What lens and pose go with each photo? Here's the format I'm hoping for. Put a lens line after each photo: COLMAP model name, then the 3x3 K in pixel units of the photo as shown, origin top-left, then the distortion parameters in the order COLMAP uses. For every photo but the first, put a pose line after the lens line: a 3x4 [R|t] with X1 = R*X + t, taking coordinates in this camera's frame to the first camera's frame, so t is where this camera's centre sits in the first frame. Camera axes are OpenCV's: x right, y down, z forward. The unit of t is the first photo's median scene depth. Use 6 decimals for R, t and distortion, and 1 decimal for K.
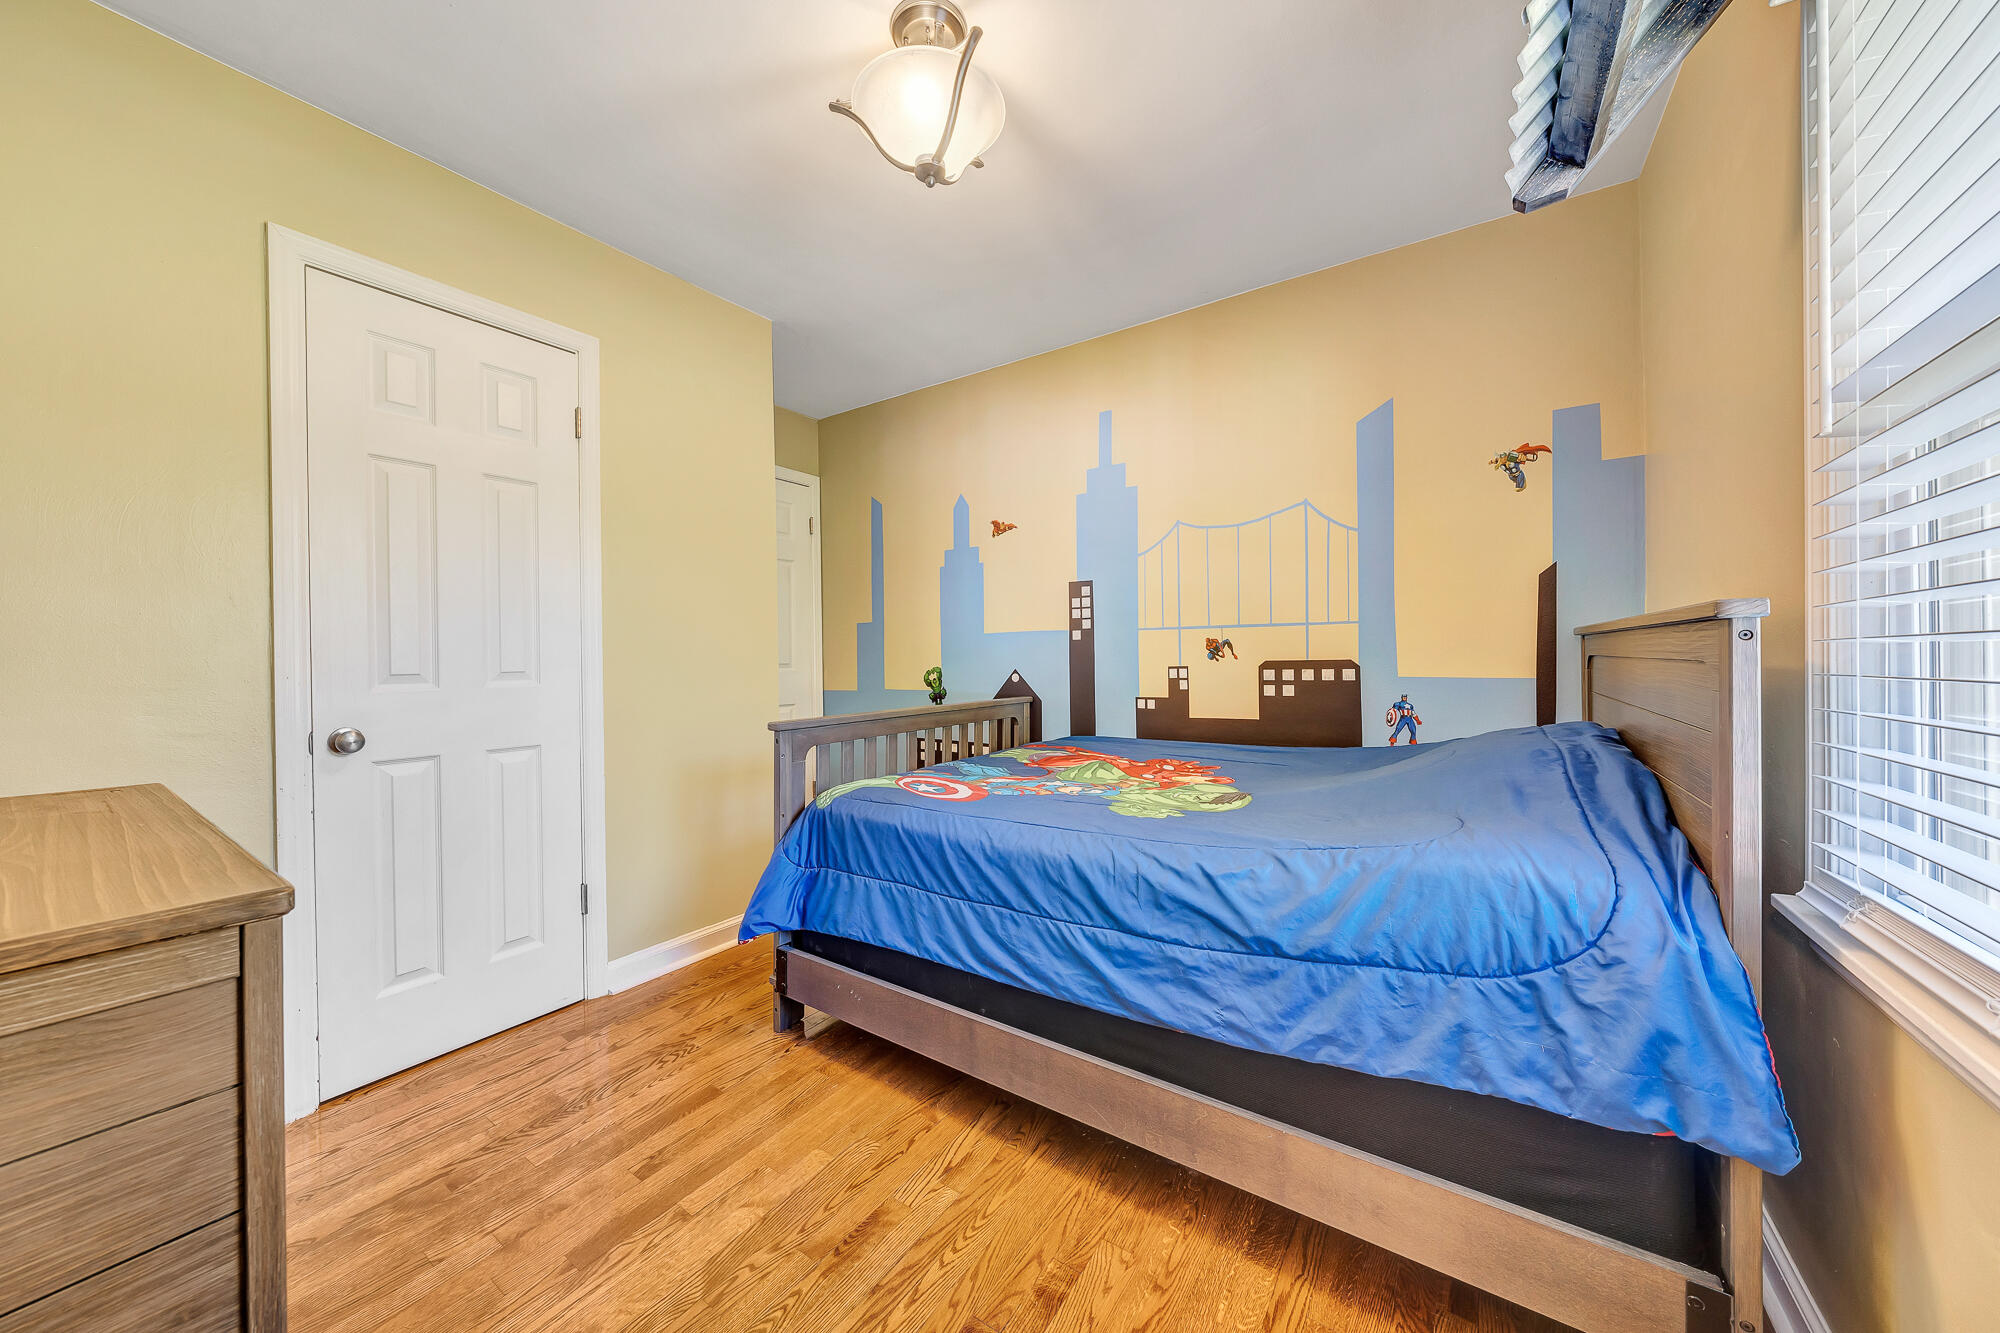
lens RADIAL K [[678.7, 0, 1000.6], [0, 678.7, 657.8], [0, 0, 1]] dist [-0.000059, -0.000184]
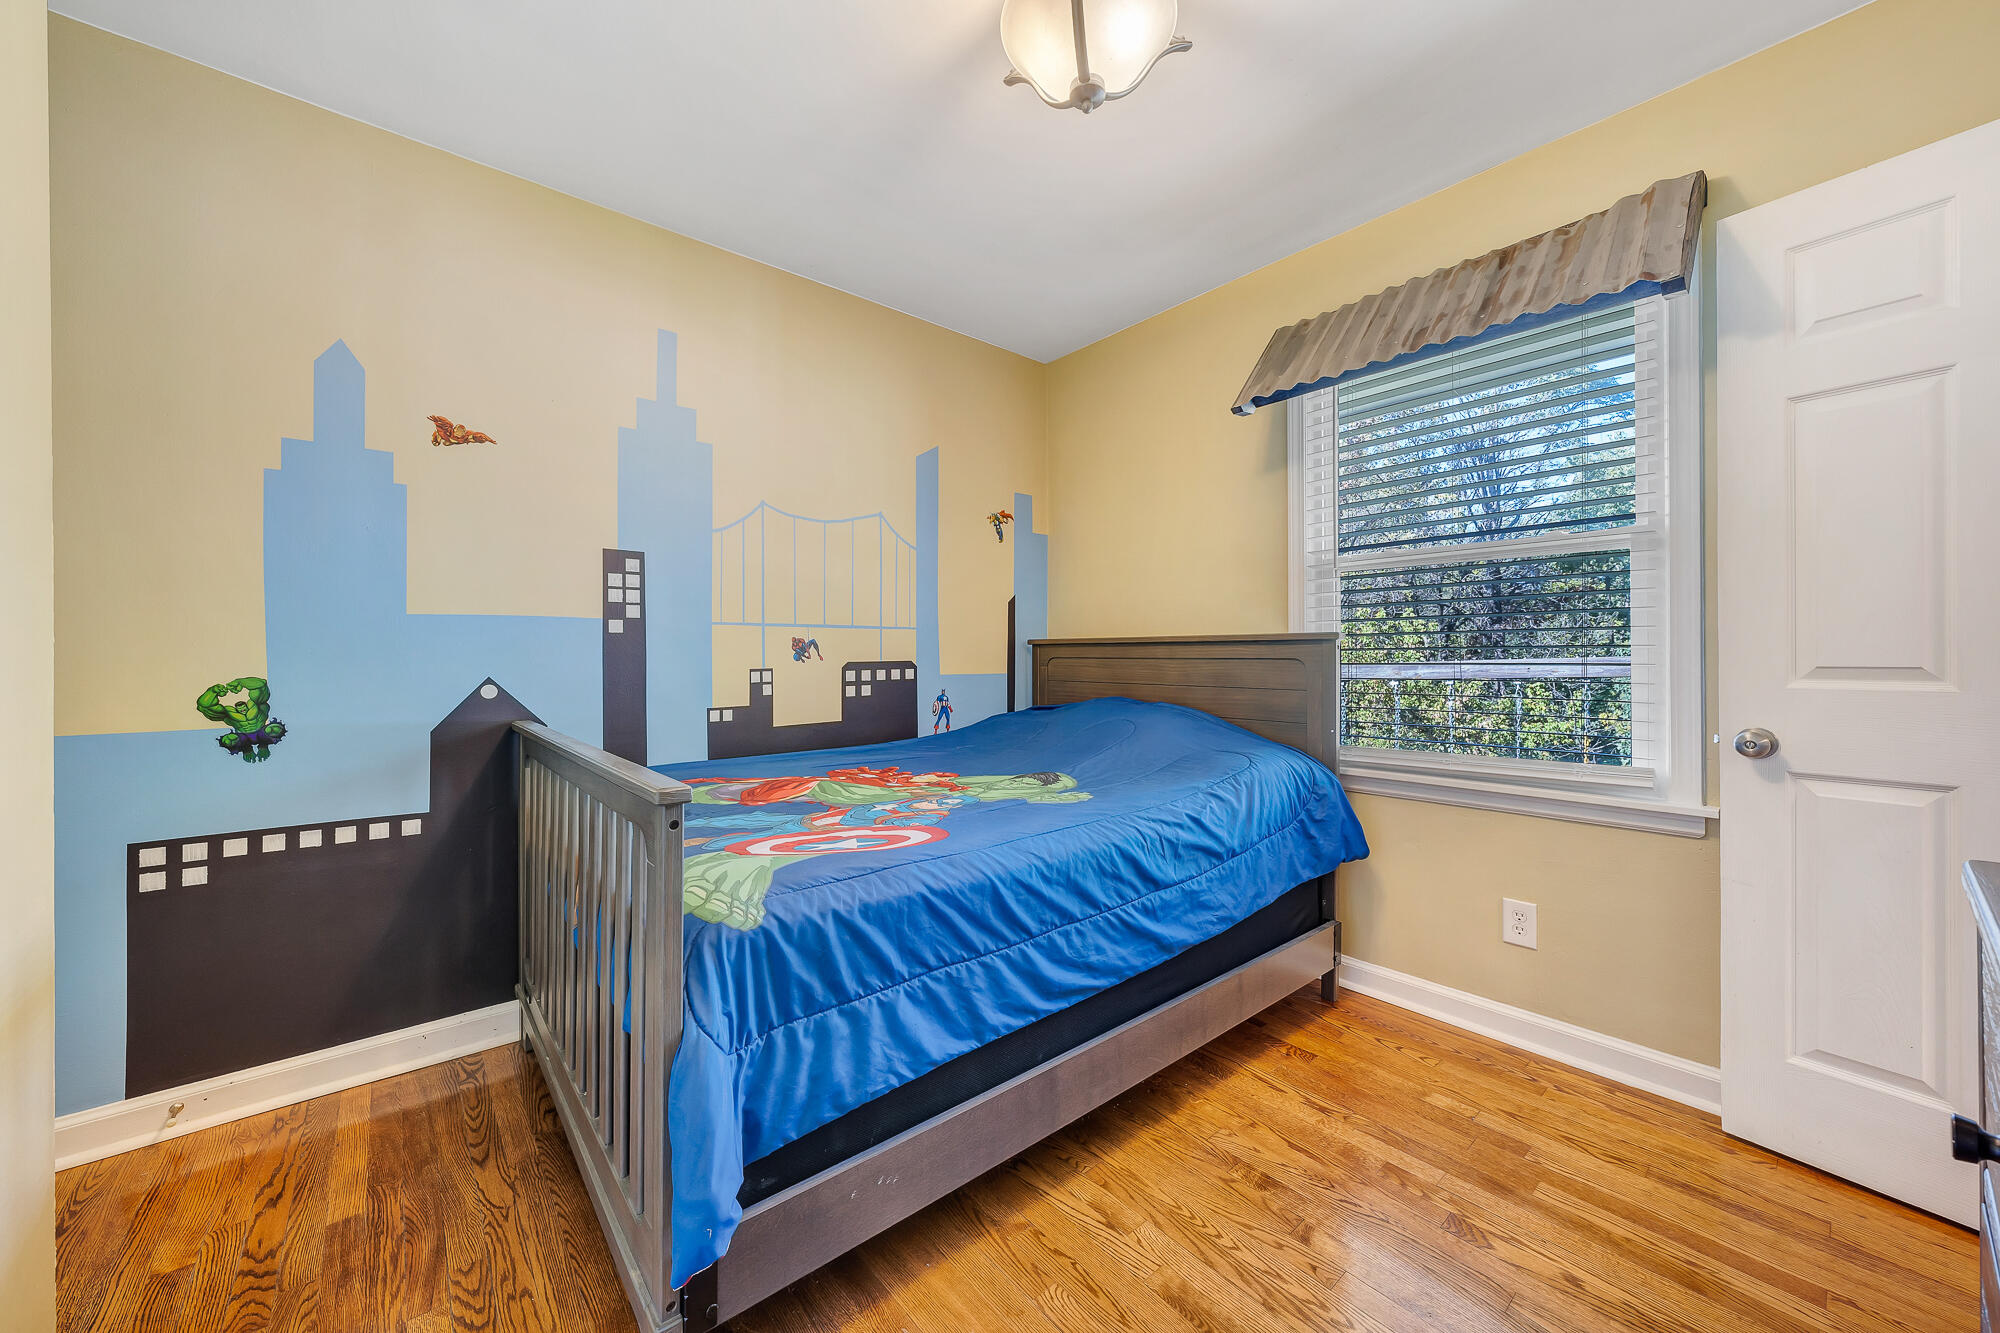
lens RADIAL K [[730.2, 0, 988.1], [0, 730.2, 655.2], [0, 0, 1]] dist [-0.001751, -0.000107]
pose [[0.279601, 0.010119, 0.960063, -0.643663], [0.003094, 0.999930, -0.011440, 0.007964], [-0.960111, 0.006170, 0.279550, 0.538570]]
